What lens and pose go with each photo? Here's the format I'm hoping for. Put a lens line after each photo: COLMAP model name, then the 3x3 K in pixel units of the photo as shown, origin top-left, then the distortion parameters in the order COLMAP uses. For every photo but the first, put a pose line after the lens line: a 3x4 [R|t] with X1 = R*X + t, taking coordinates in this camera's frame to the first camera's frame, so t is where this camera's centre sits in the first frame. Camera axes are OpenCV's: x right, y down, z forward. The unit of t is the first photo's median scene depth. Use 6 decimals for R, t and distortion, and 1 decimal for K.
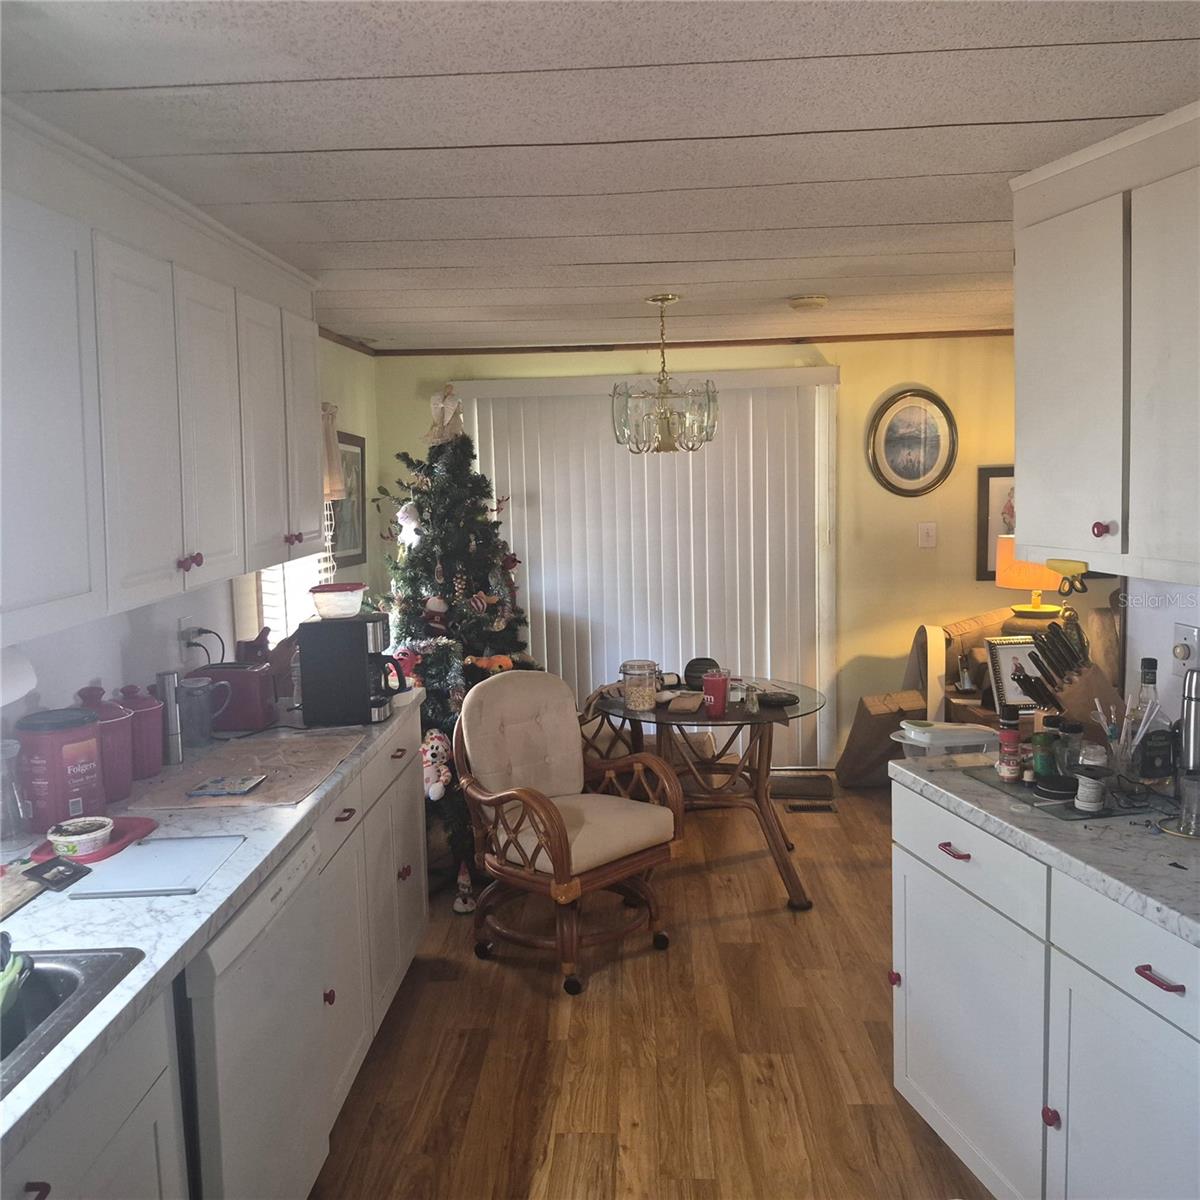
lens RADIAL K [[1125.7, 0, 601.1], [0, 1125.7, 588.0], [0, 0, 1]] dist [0.074255, 0.000000]
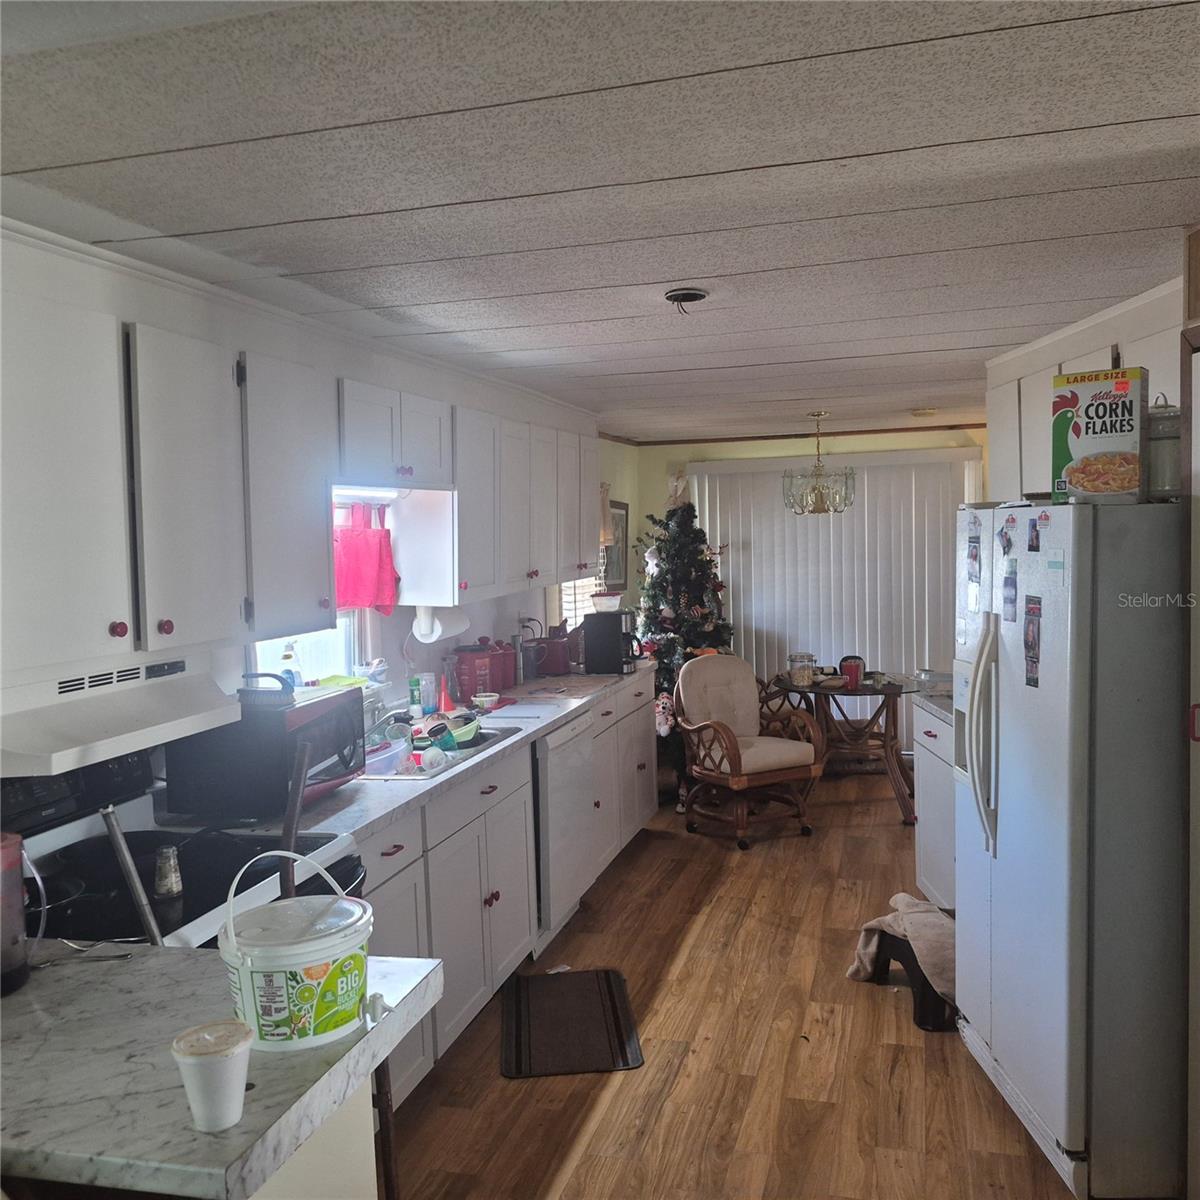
lens RADIAL K [[1125.7, 0, 605.8], [0, 1125.7, 600.7], [0, 0, 1]] dist [0.074255, 0.000000]
pose [[0.972278, 0.014127, -0.233403, 0.145540], [-0.022603, 0.999177, -0.033678, 0.058143], [0.232735, 0.038020, 0.971797, -0.579676]]
